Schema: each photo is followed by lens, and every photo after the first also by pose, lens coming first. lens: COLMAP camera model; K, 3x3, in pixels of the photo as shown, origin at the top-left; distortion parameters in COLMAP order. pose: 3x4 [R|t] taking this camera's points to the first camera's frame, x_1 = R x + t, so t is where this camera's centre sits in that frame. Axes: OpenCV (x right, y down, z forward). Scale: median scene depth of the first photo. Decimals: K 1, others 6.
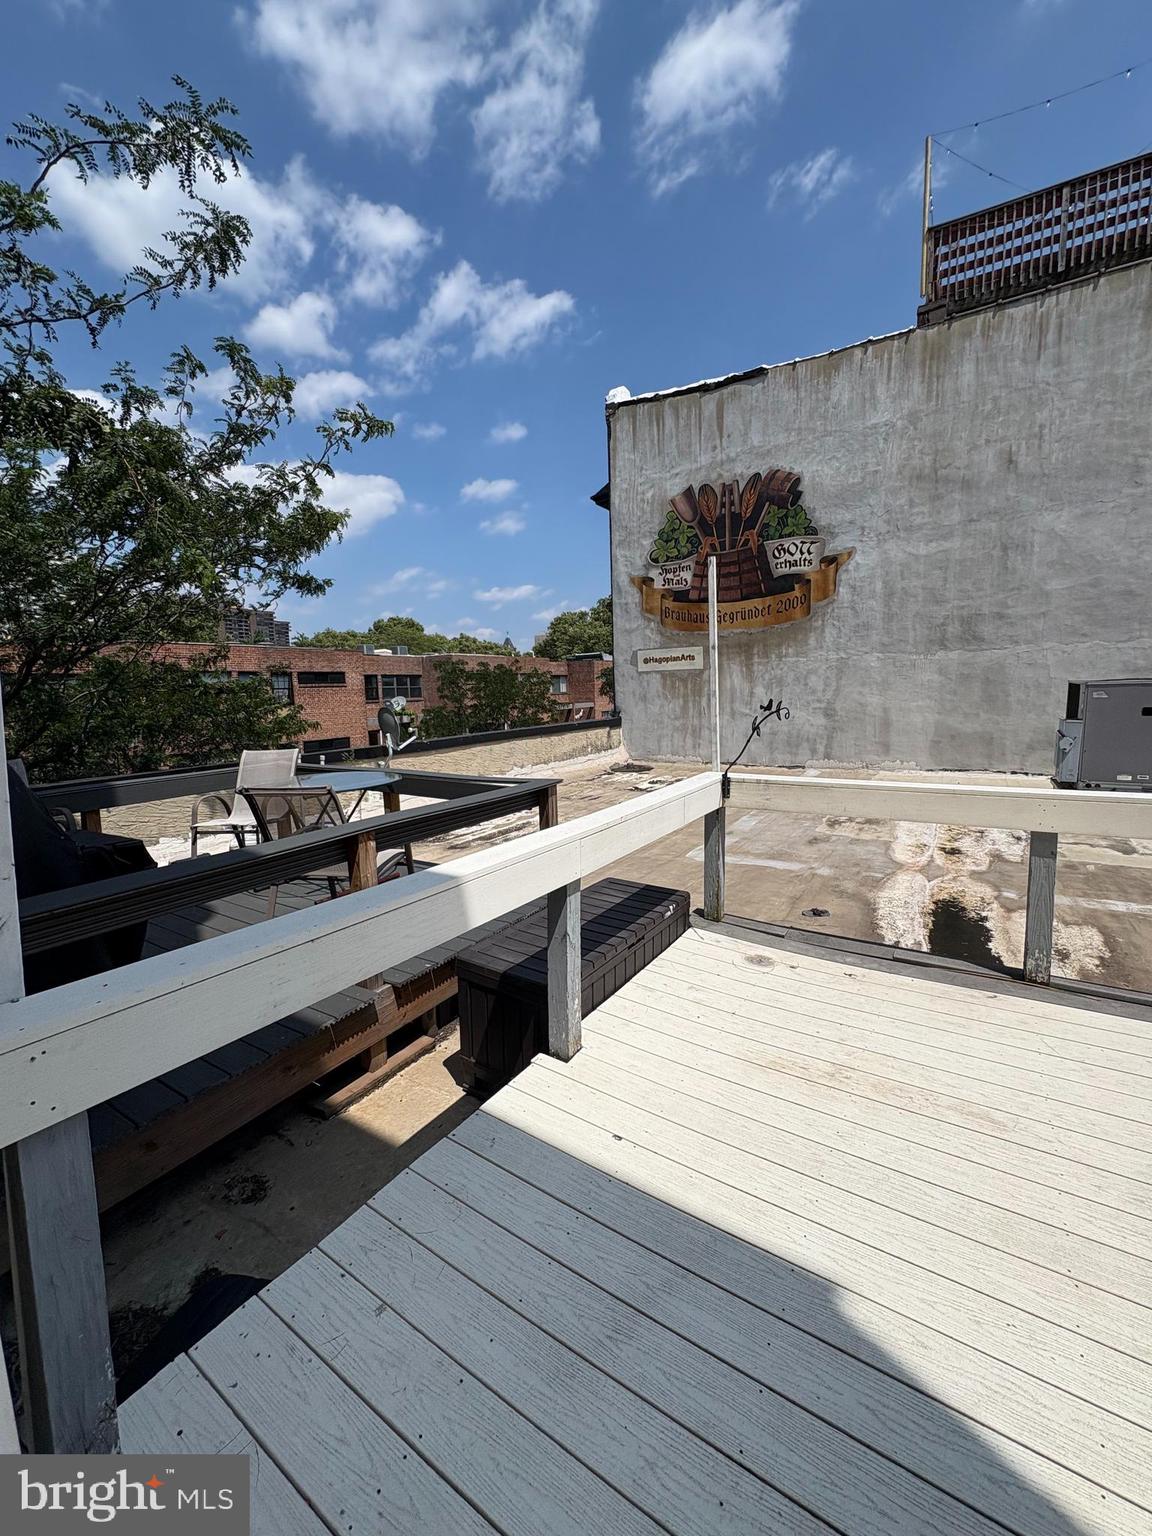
lens RADIAL K [[613.1, 0, 576.0], [0, 613.1, 768.0], [0, 0, 1]] dist [-0.002188, 0.000427]
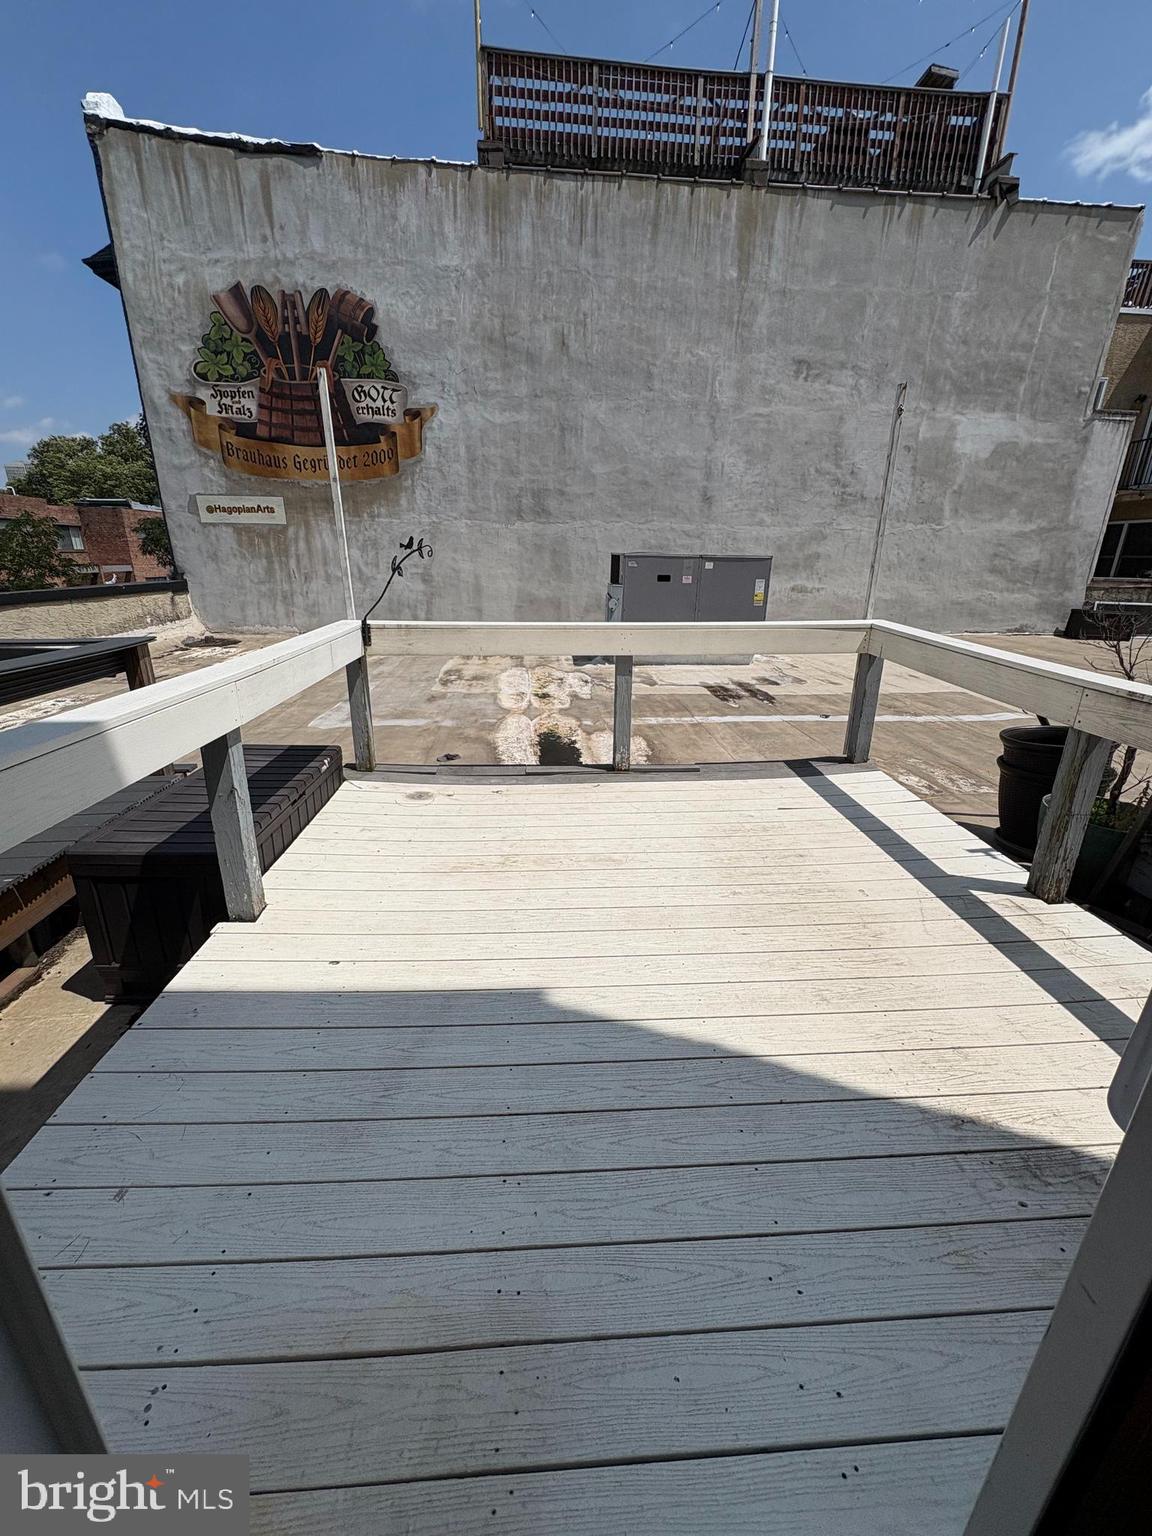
lens RADIAL K [[612.4, 0, 577.7], [0, 612.4, 769.3], [0, 0, 1]] dist [0.000341, -0.000128]
pose [[0.801489, -0.156876, 0.577066, -0.025967], [0.038325, 0.976469, 0.212224, 0.014945], [-0.596780, -0.147979, 0.788642, -0.000854]]
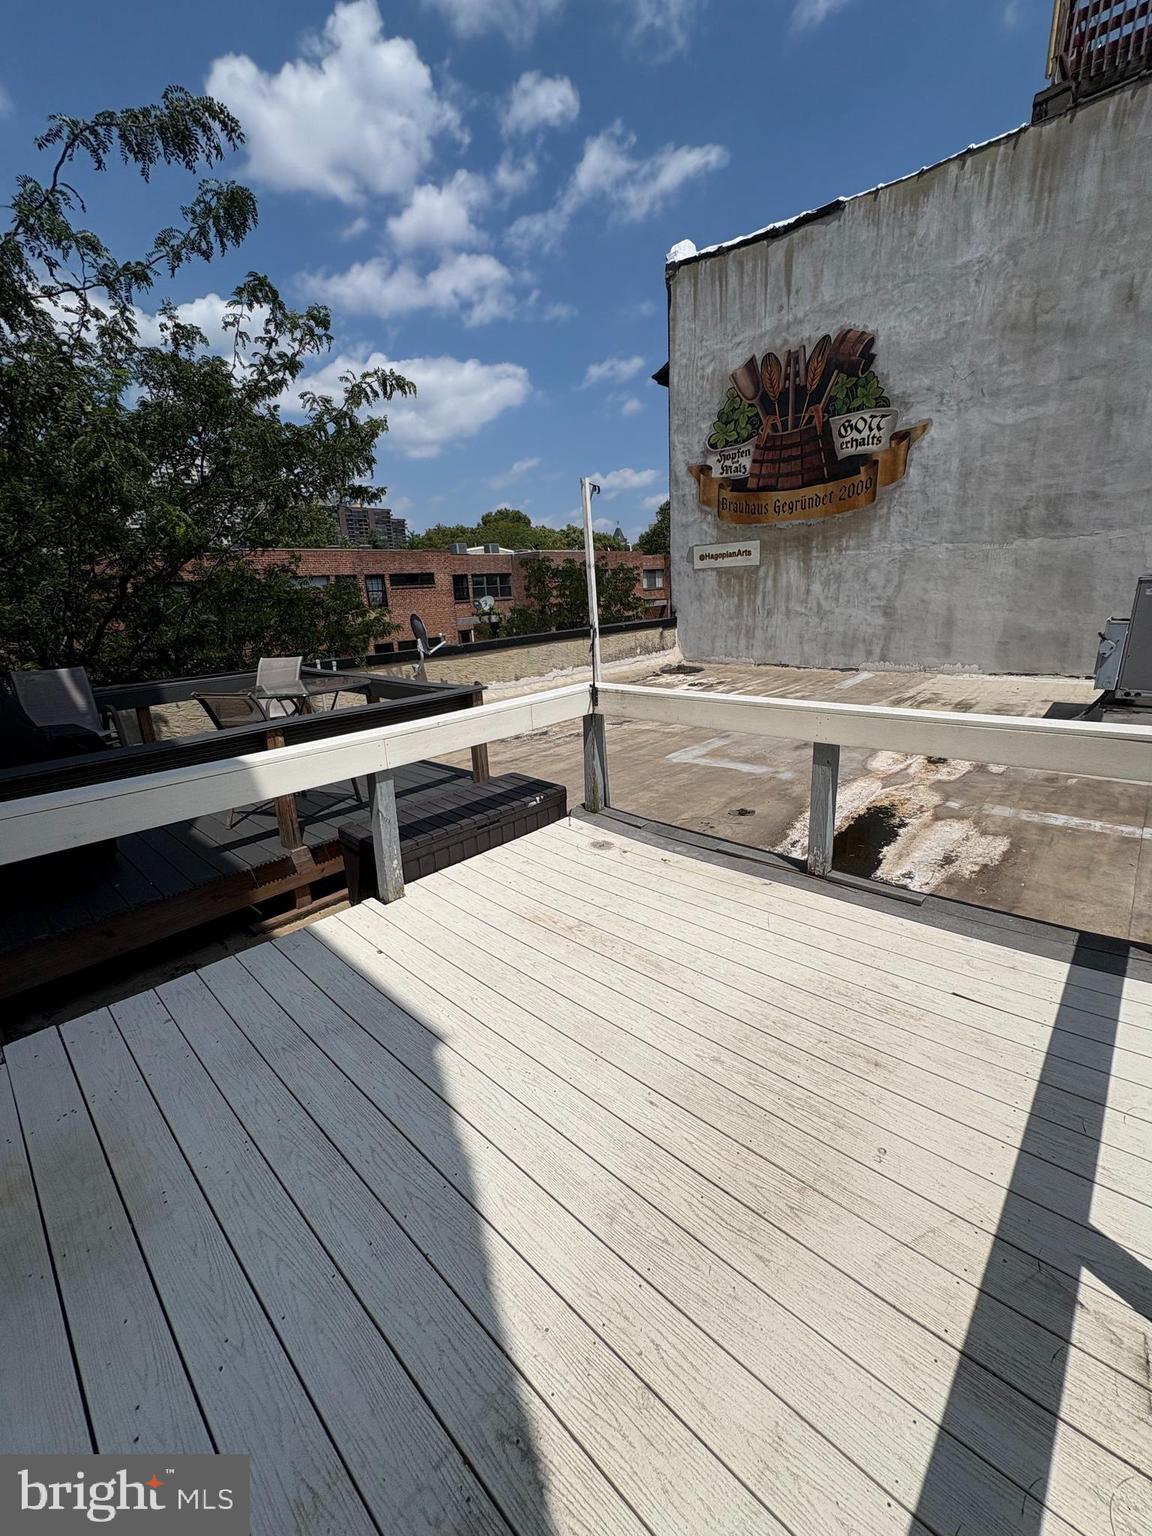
lens RADIAL K [[614.7, 0, 577.8], [0, 614.7, 767.8], [0, 0, 1]] dist [-0.000923, 0.000242]
pose [[0.983807, 0.032503, -0.176257, 0.131697], [-0.003155, 0.986407, 0.164290, -0.007479], [0.179201, -0.161074, 0.970537, -0.037371]]
